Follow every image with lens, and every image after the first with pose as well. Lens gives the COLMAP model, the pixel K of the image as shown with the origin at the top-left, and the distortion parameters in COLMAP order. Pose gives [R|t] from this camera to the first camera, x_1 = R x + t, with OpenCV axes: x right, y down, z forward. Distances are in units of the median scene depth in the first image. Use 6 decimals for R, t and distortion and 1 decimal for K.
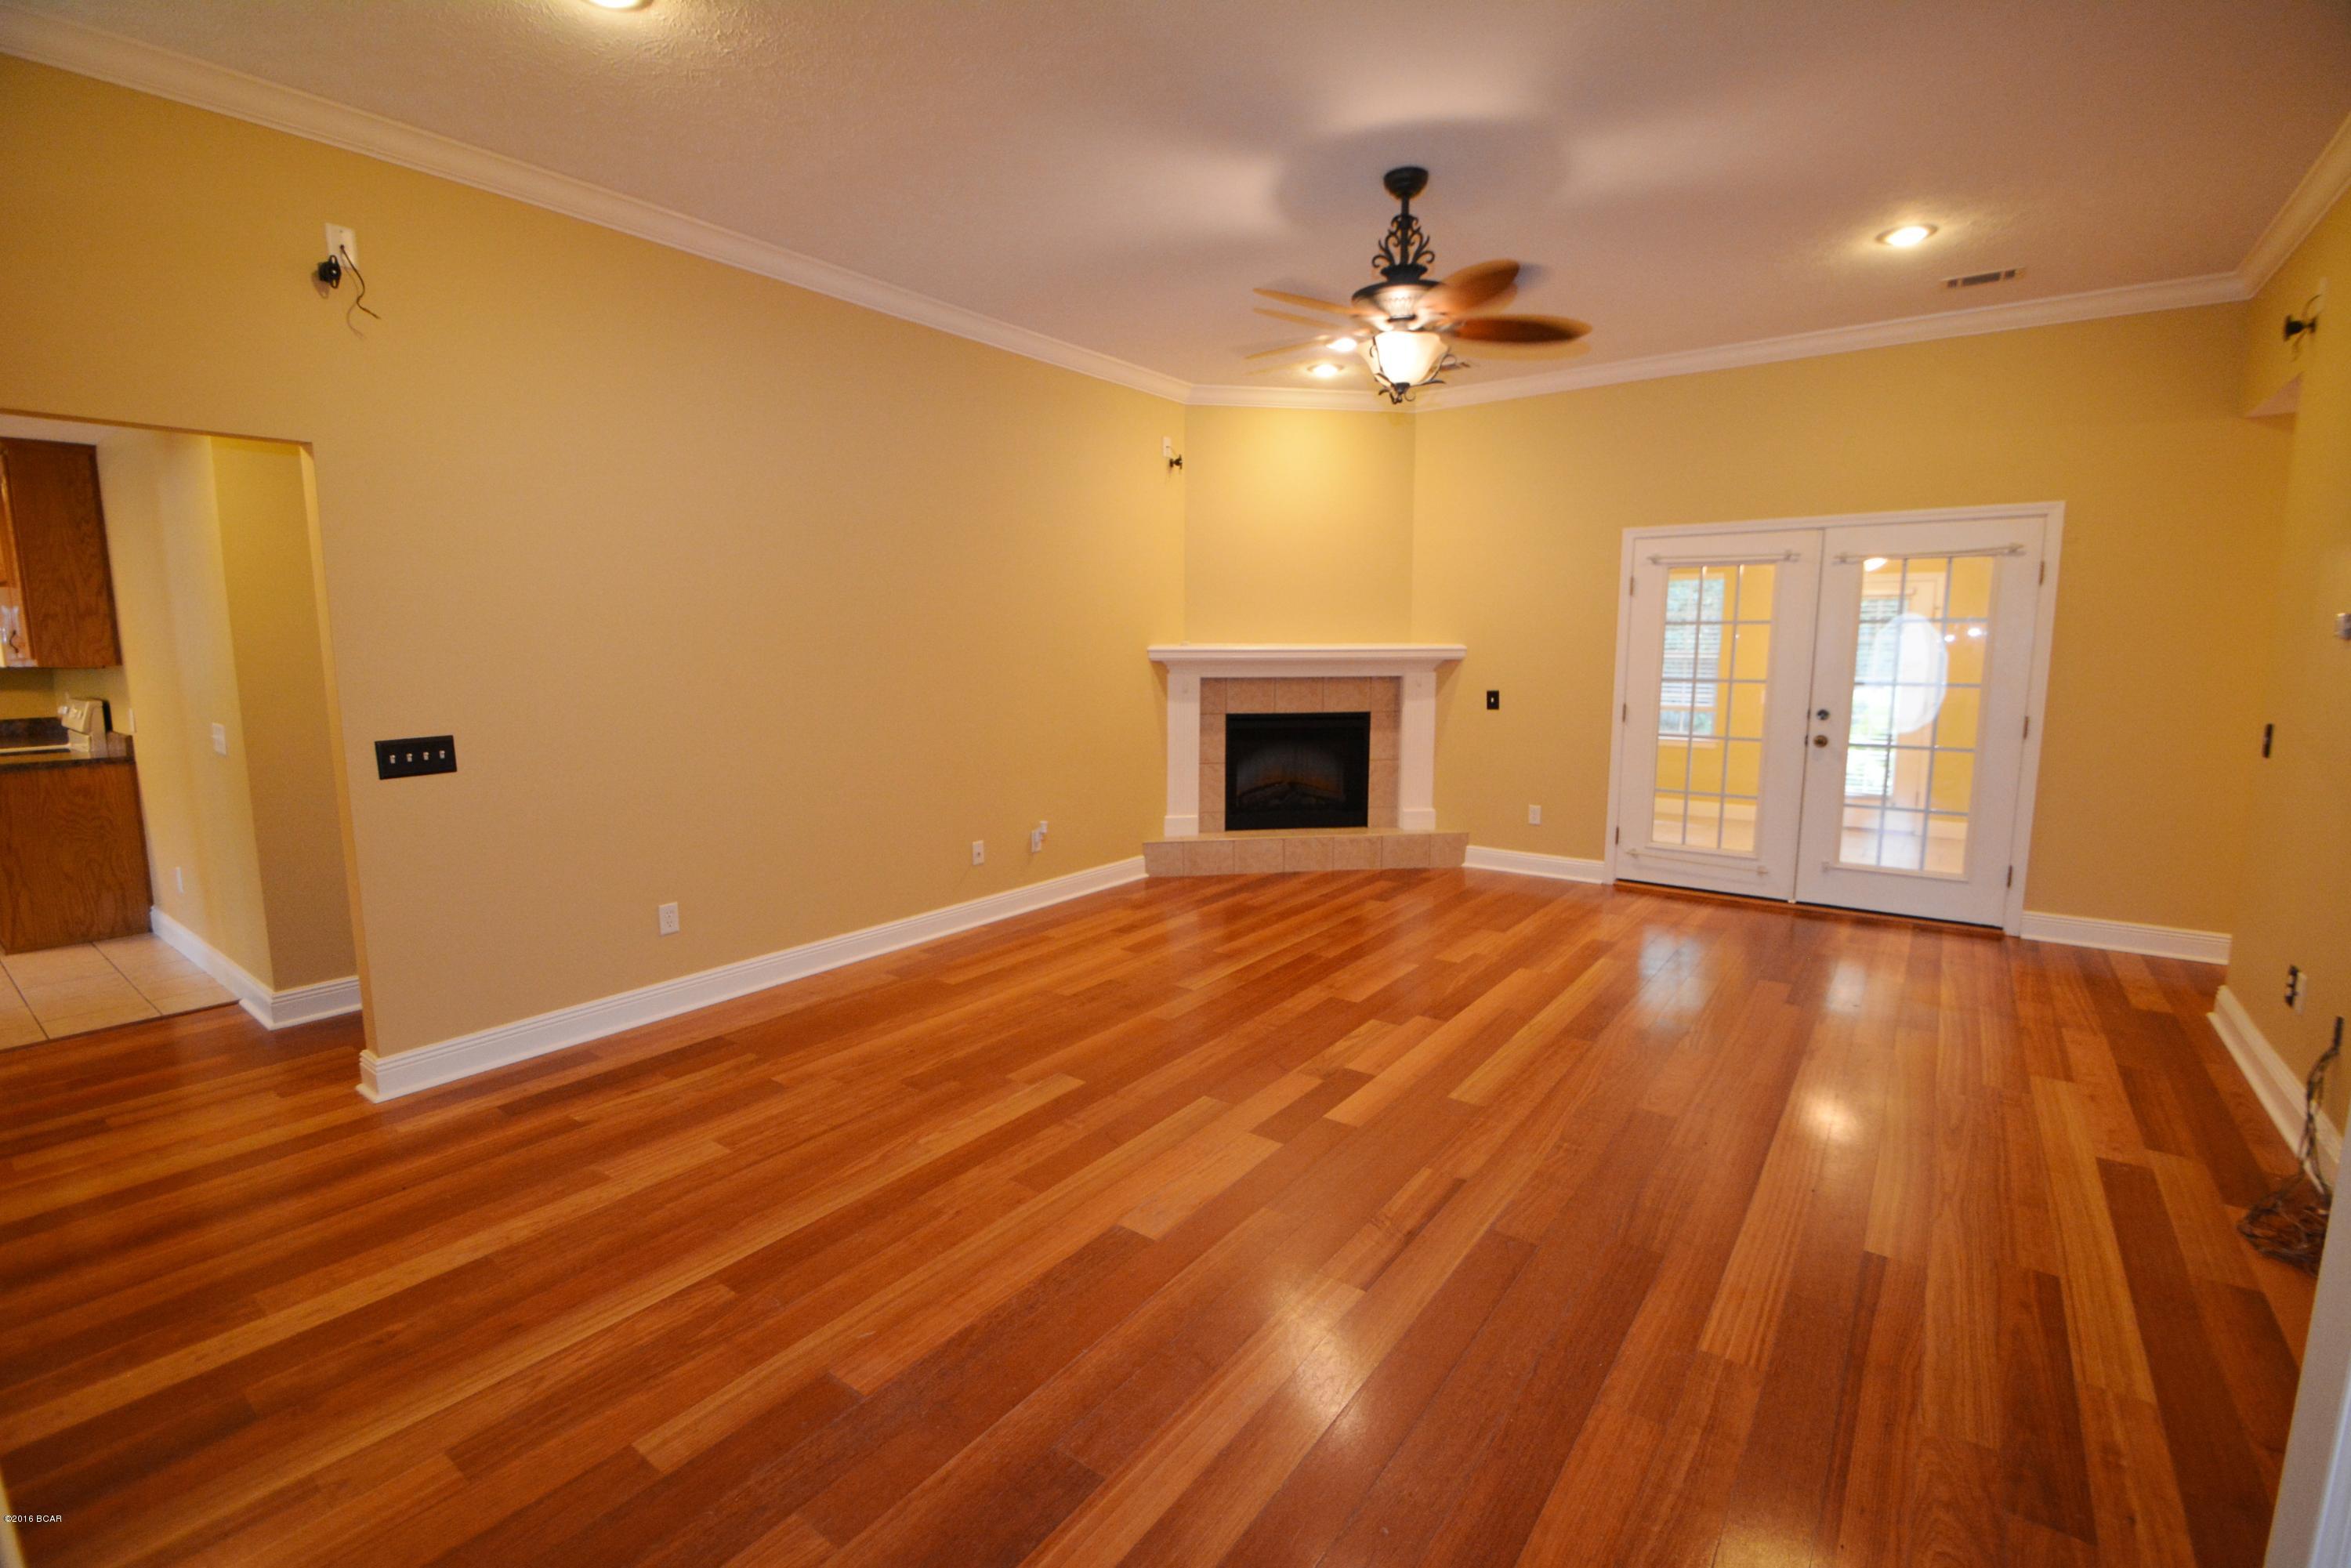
lens RADIAL K [[1035.0, 0, 1186.8], [0, 1035.0, 781.7], [0, 0, 1]] dist [-0.003088, -0.008088]
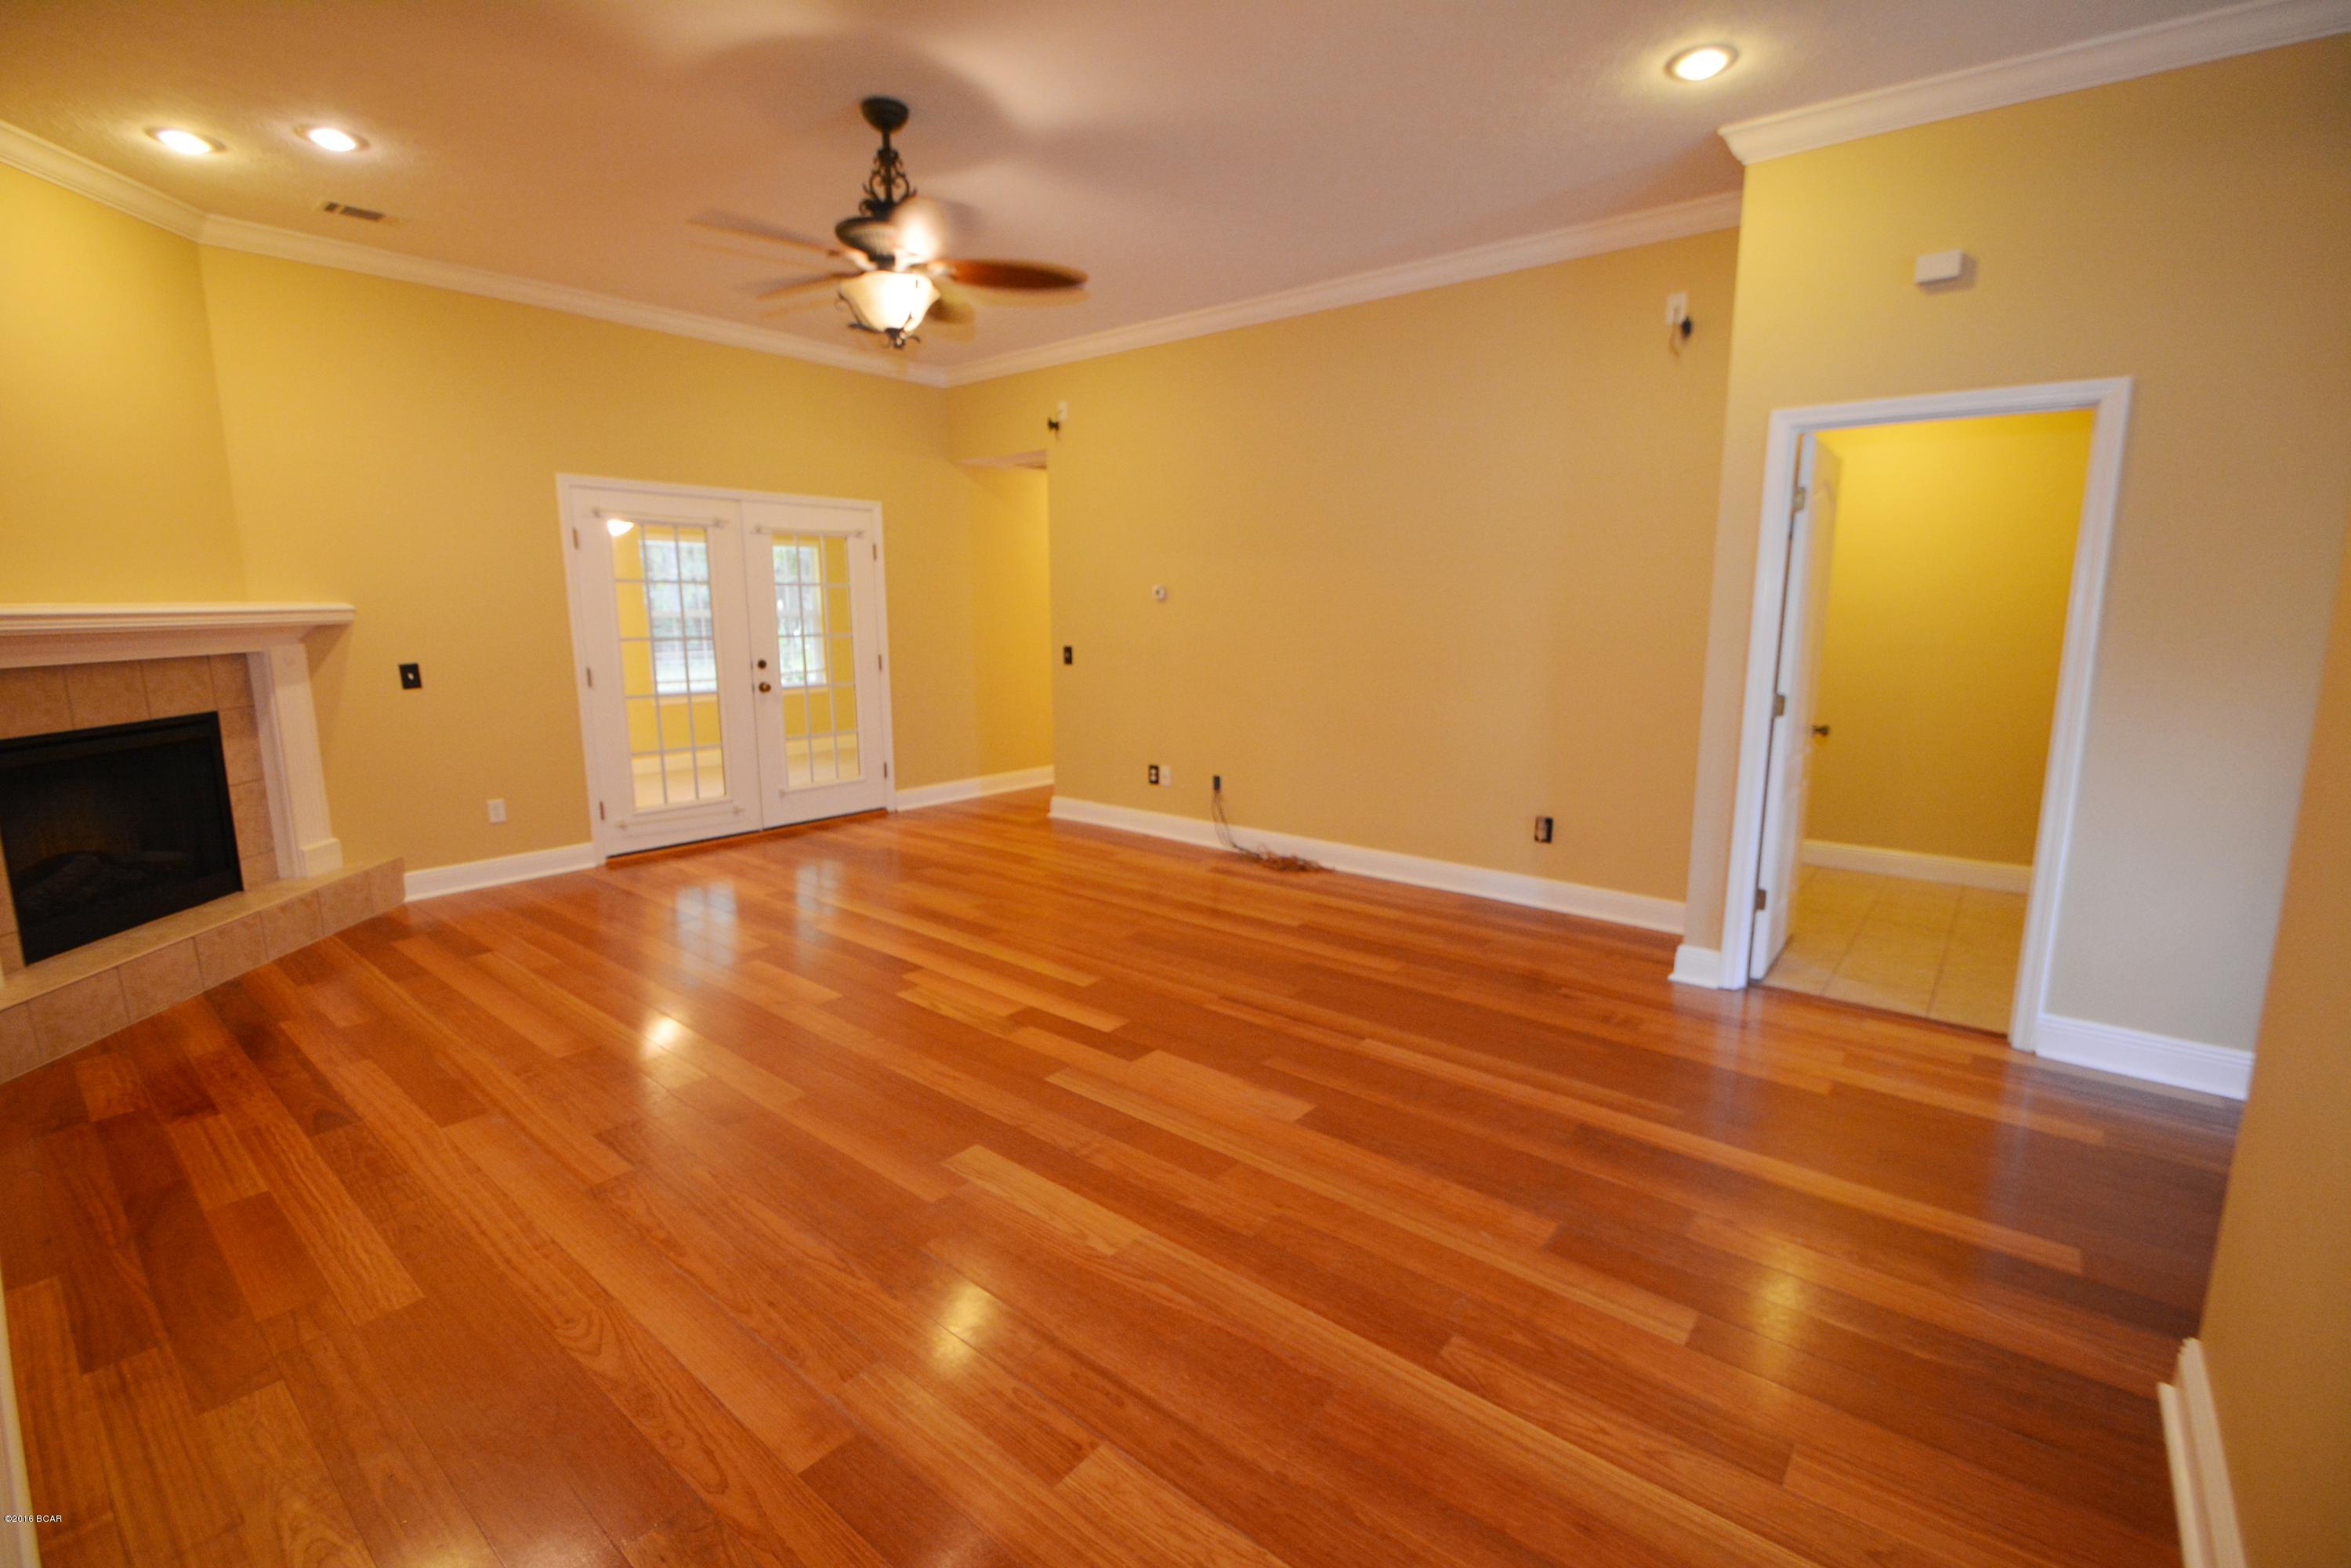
lens RADIAL K [[1035.0, 0, 1181.5], [0, 1035.0, 783.9], [0, 0, 1]] dist [-0.003088, -0.008088]
pose [[0.046223, -0.168614, 0.984598, -0.532515], [0.131843, 0.978058, 0.161305, -0.059606], [-0.990192, 0.122357, 0.067440, 0.479523]]
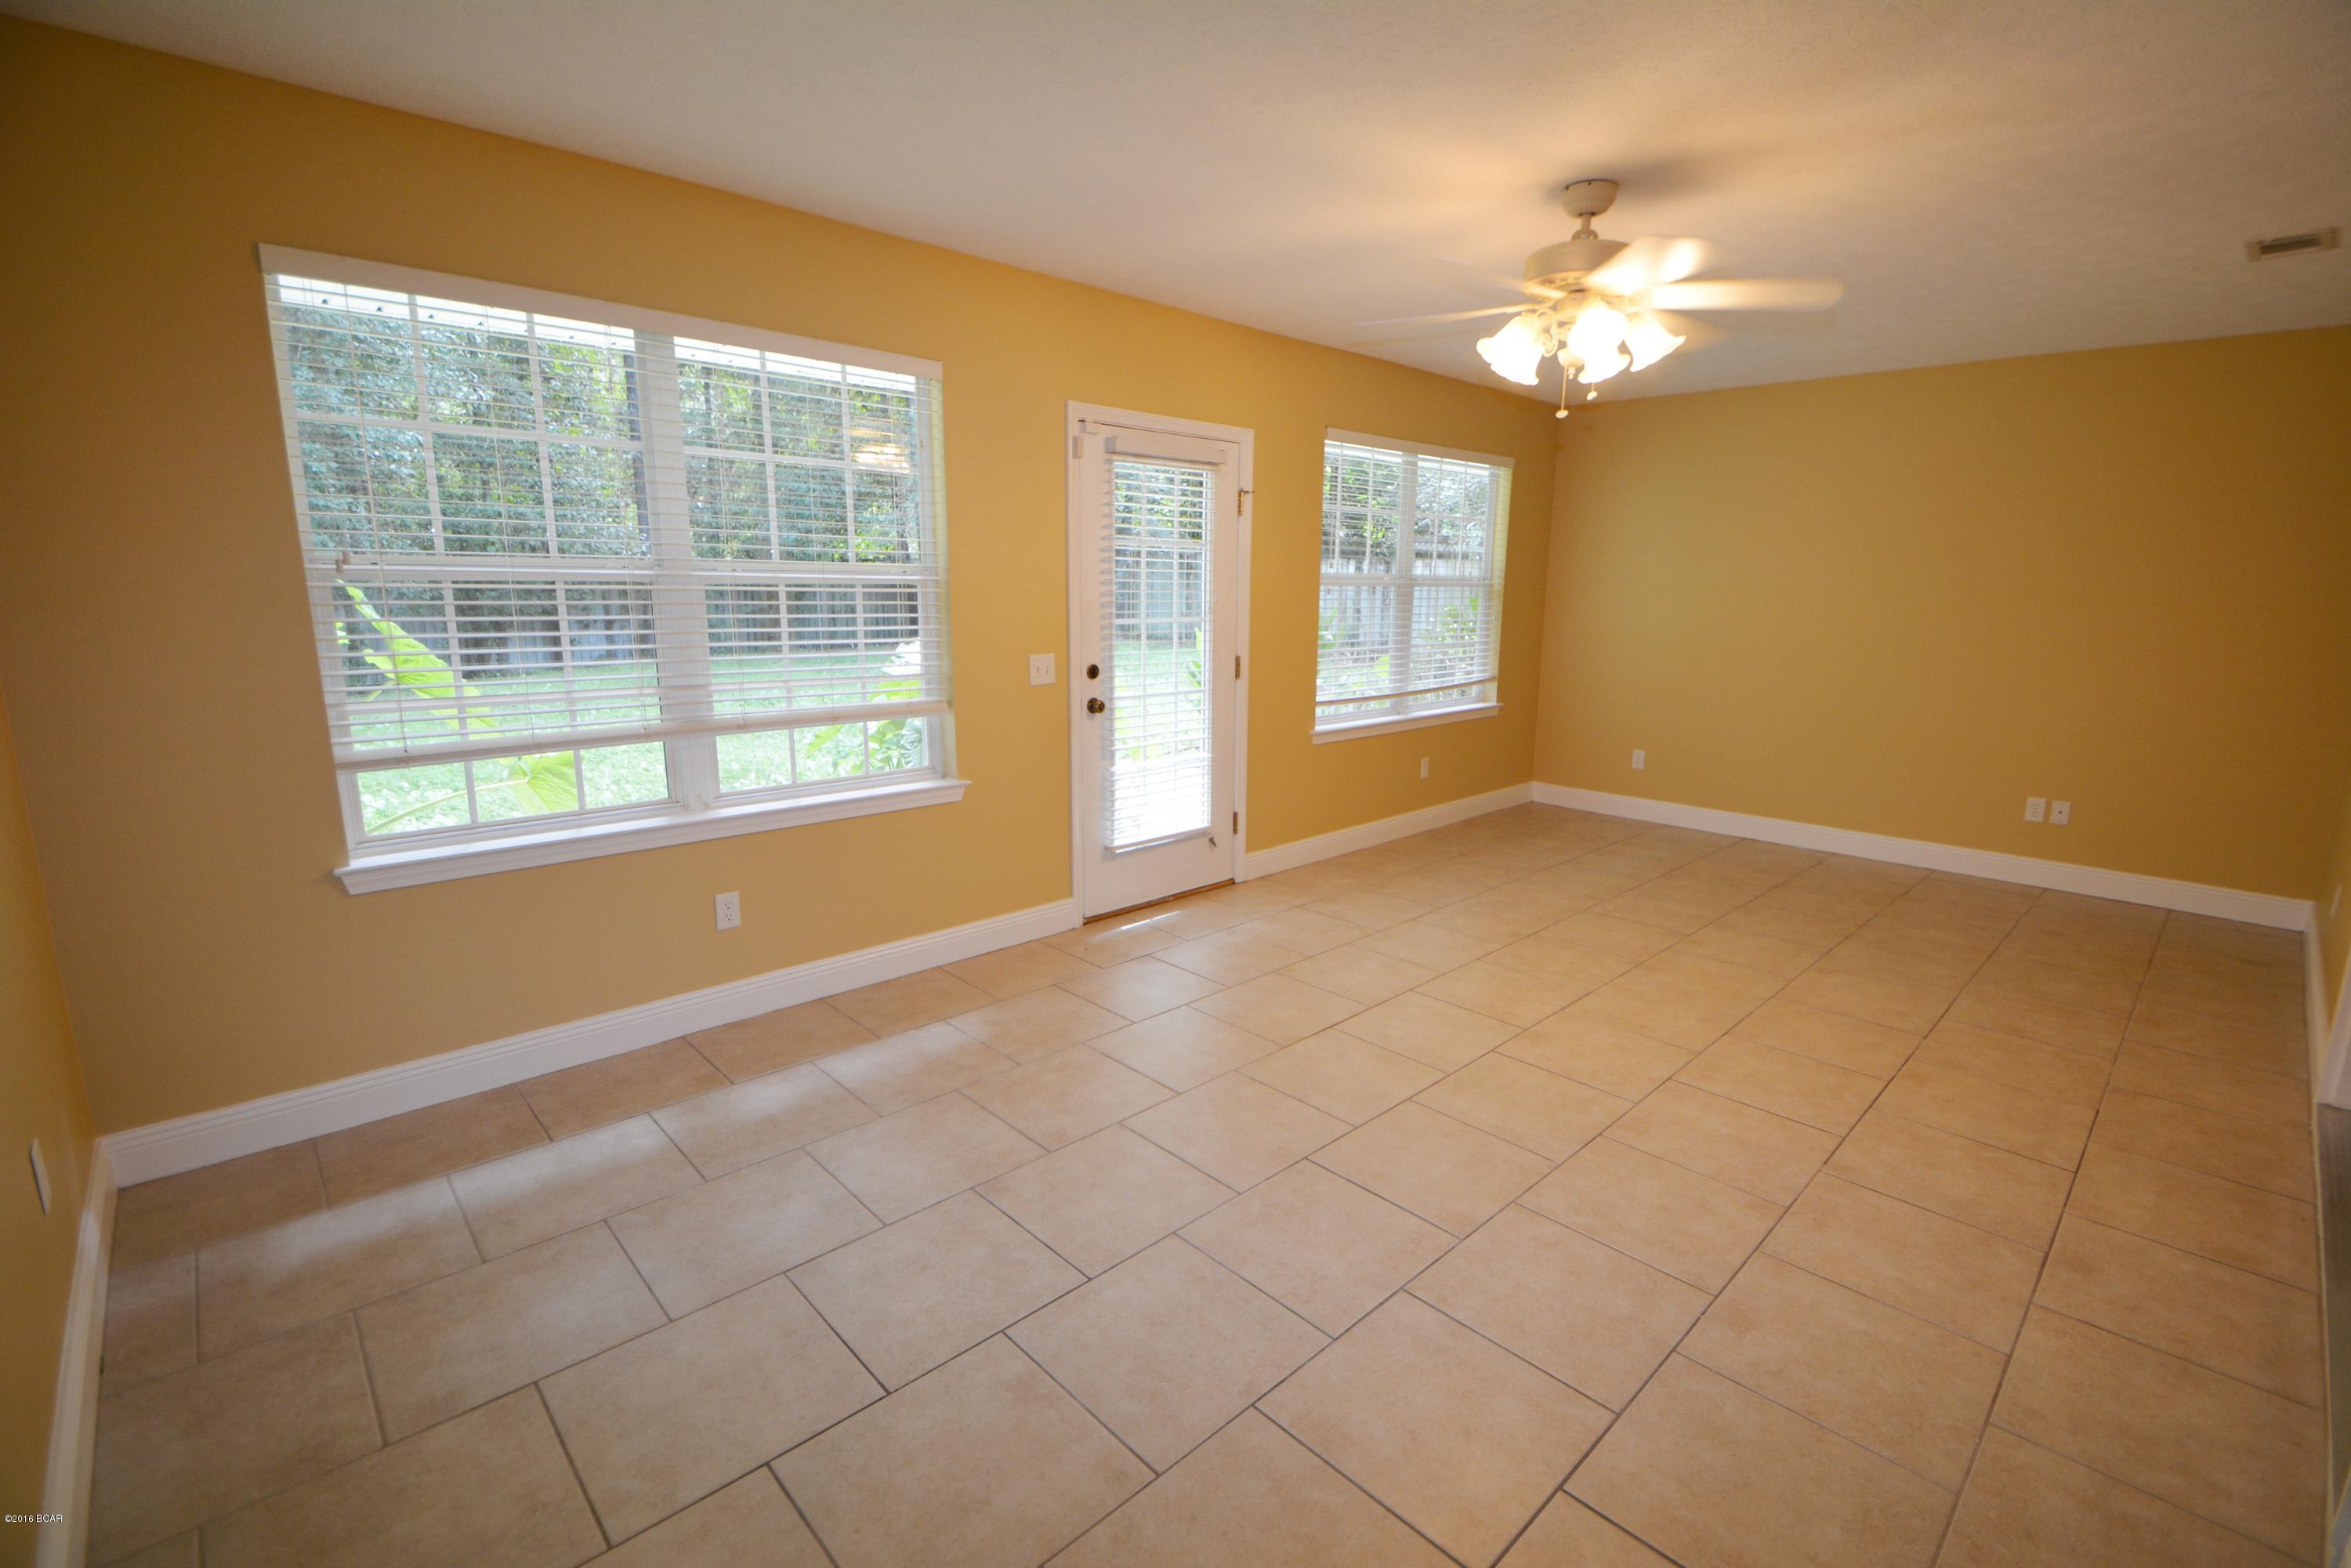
lens RADIAL K [[1035.0, 0, 1182.8], [0, 1035.0, 779.8], [0, 0, 1]] dist [-0.003088, -0.008088]
pose [[0.166072, -0.179834, 0.969577, -0.130656], [0.123475, 0.979285, 0.160485, -0.102598], [-0.978353, 0.093067, 0.184837, 0.813545]]
